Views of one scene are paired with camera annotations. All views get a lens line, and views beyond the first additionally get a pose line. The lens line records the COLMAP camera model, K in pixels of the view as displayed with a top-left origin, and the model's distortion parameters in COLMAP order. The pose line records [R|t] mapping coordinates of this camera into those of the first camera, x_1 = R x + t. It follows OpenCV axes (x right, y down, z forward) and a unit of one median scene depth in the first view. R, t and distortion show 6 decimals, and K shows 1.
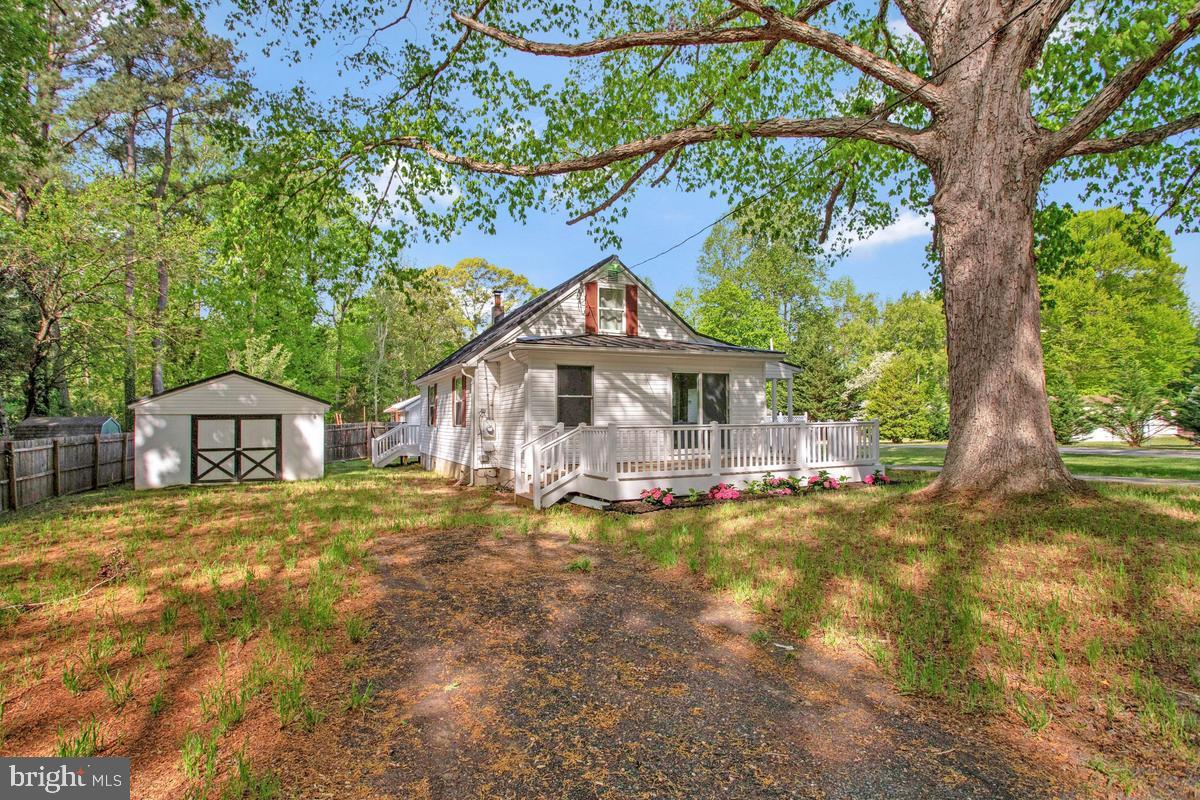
lens RADIAL K [[581.4, 0, 595.6], [0, 581.4, 390.0], [0, 0, 1]] dist [-0.070235, 0.028078]
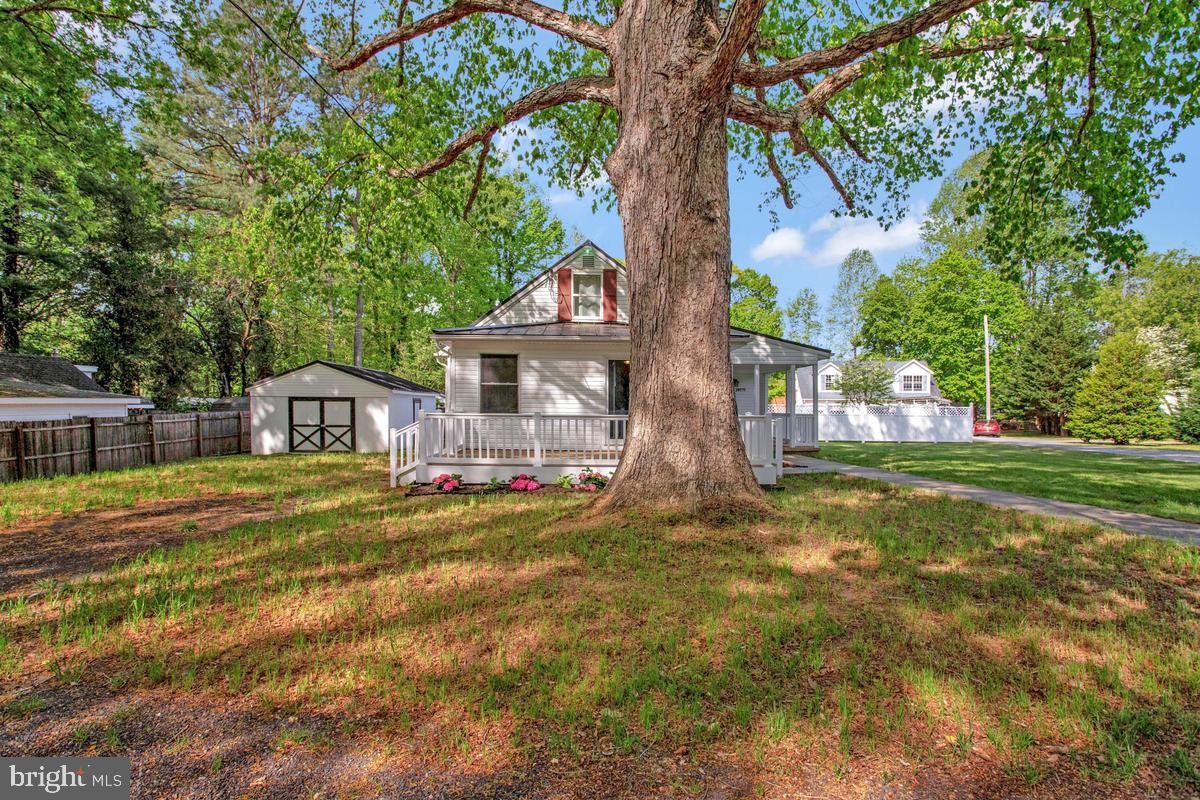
lens RADIAL K [[581.4, 0, 595.6], [0, 581.4, 390.0], [0, 0, 1]] dist [-0.070235, 0.028078]
pose [[0.931678, 0.010681, -0.363128, 0.394947], [-0.000727, 0.999621, 0.027537, -0.006726], [0.363284, -0.025392, 0.931332, 0.083732]]
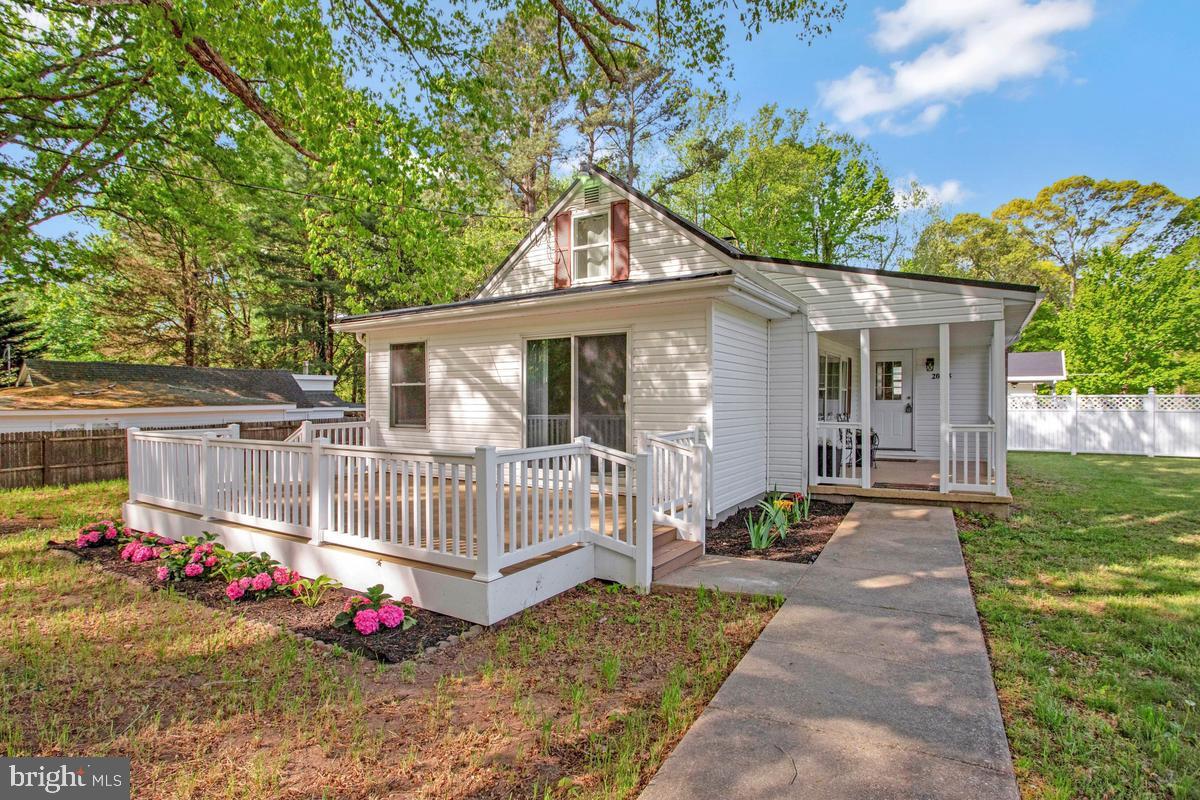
lens RADIAL K [[605.4, 0, 590.1], [0, 605.4, 399.2], [0, 0, 1]] dist [-0.070981, 0.033986]
pose [[0.570545, 0.005569, -0.821247, 0.581827], [0.040190, 0.998590, 0.034693, 0.010093], [0.820282, -0.052801, 0.569517, 0.590318]]
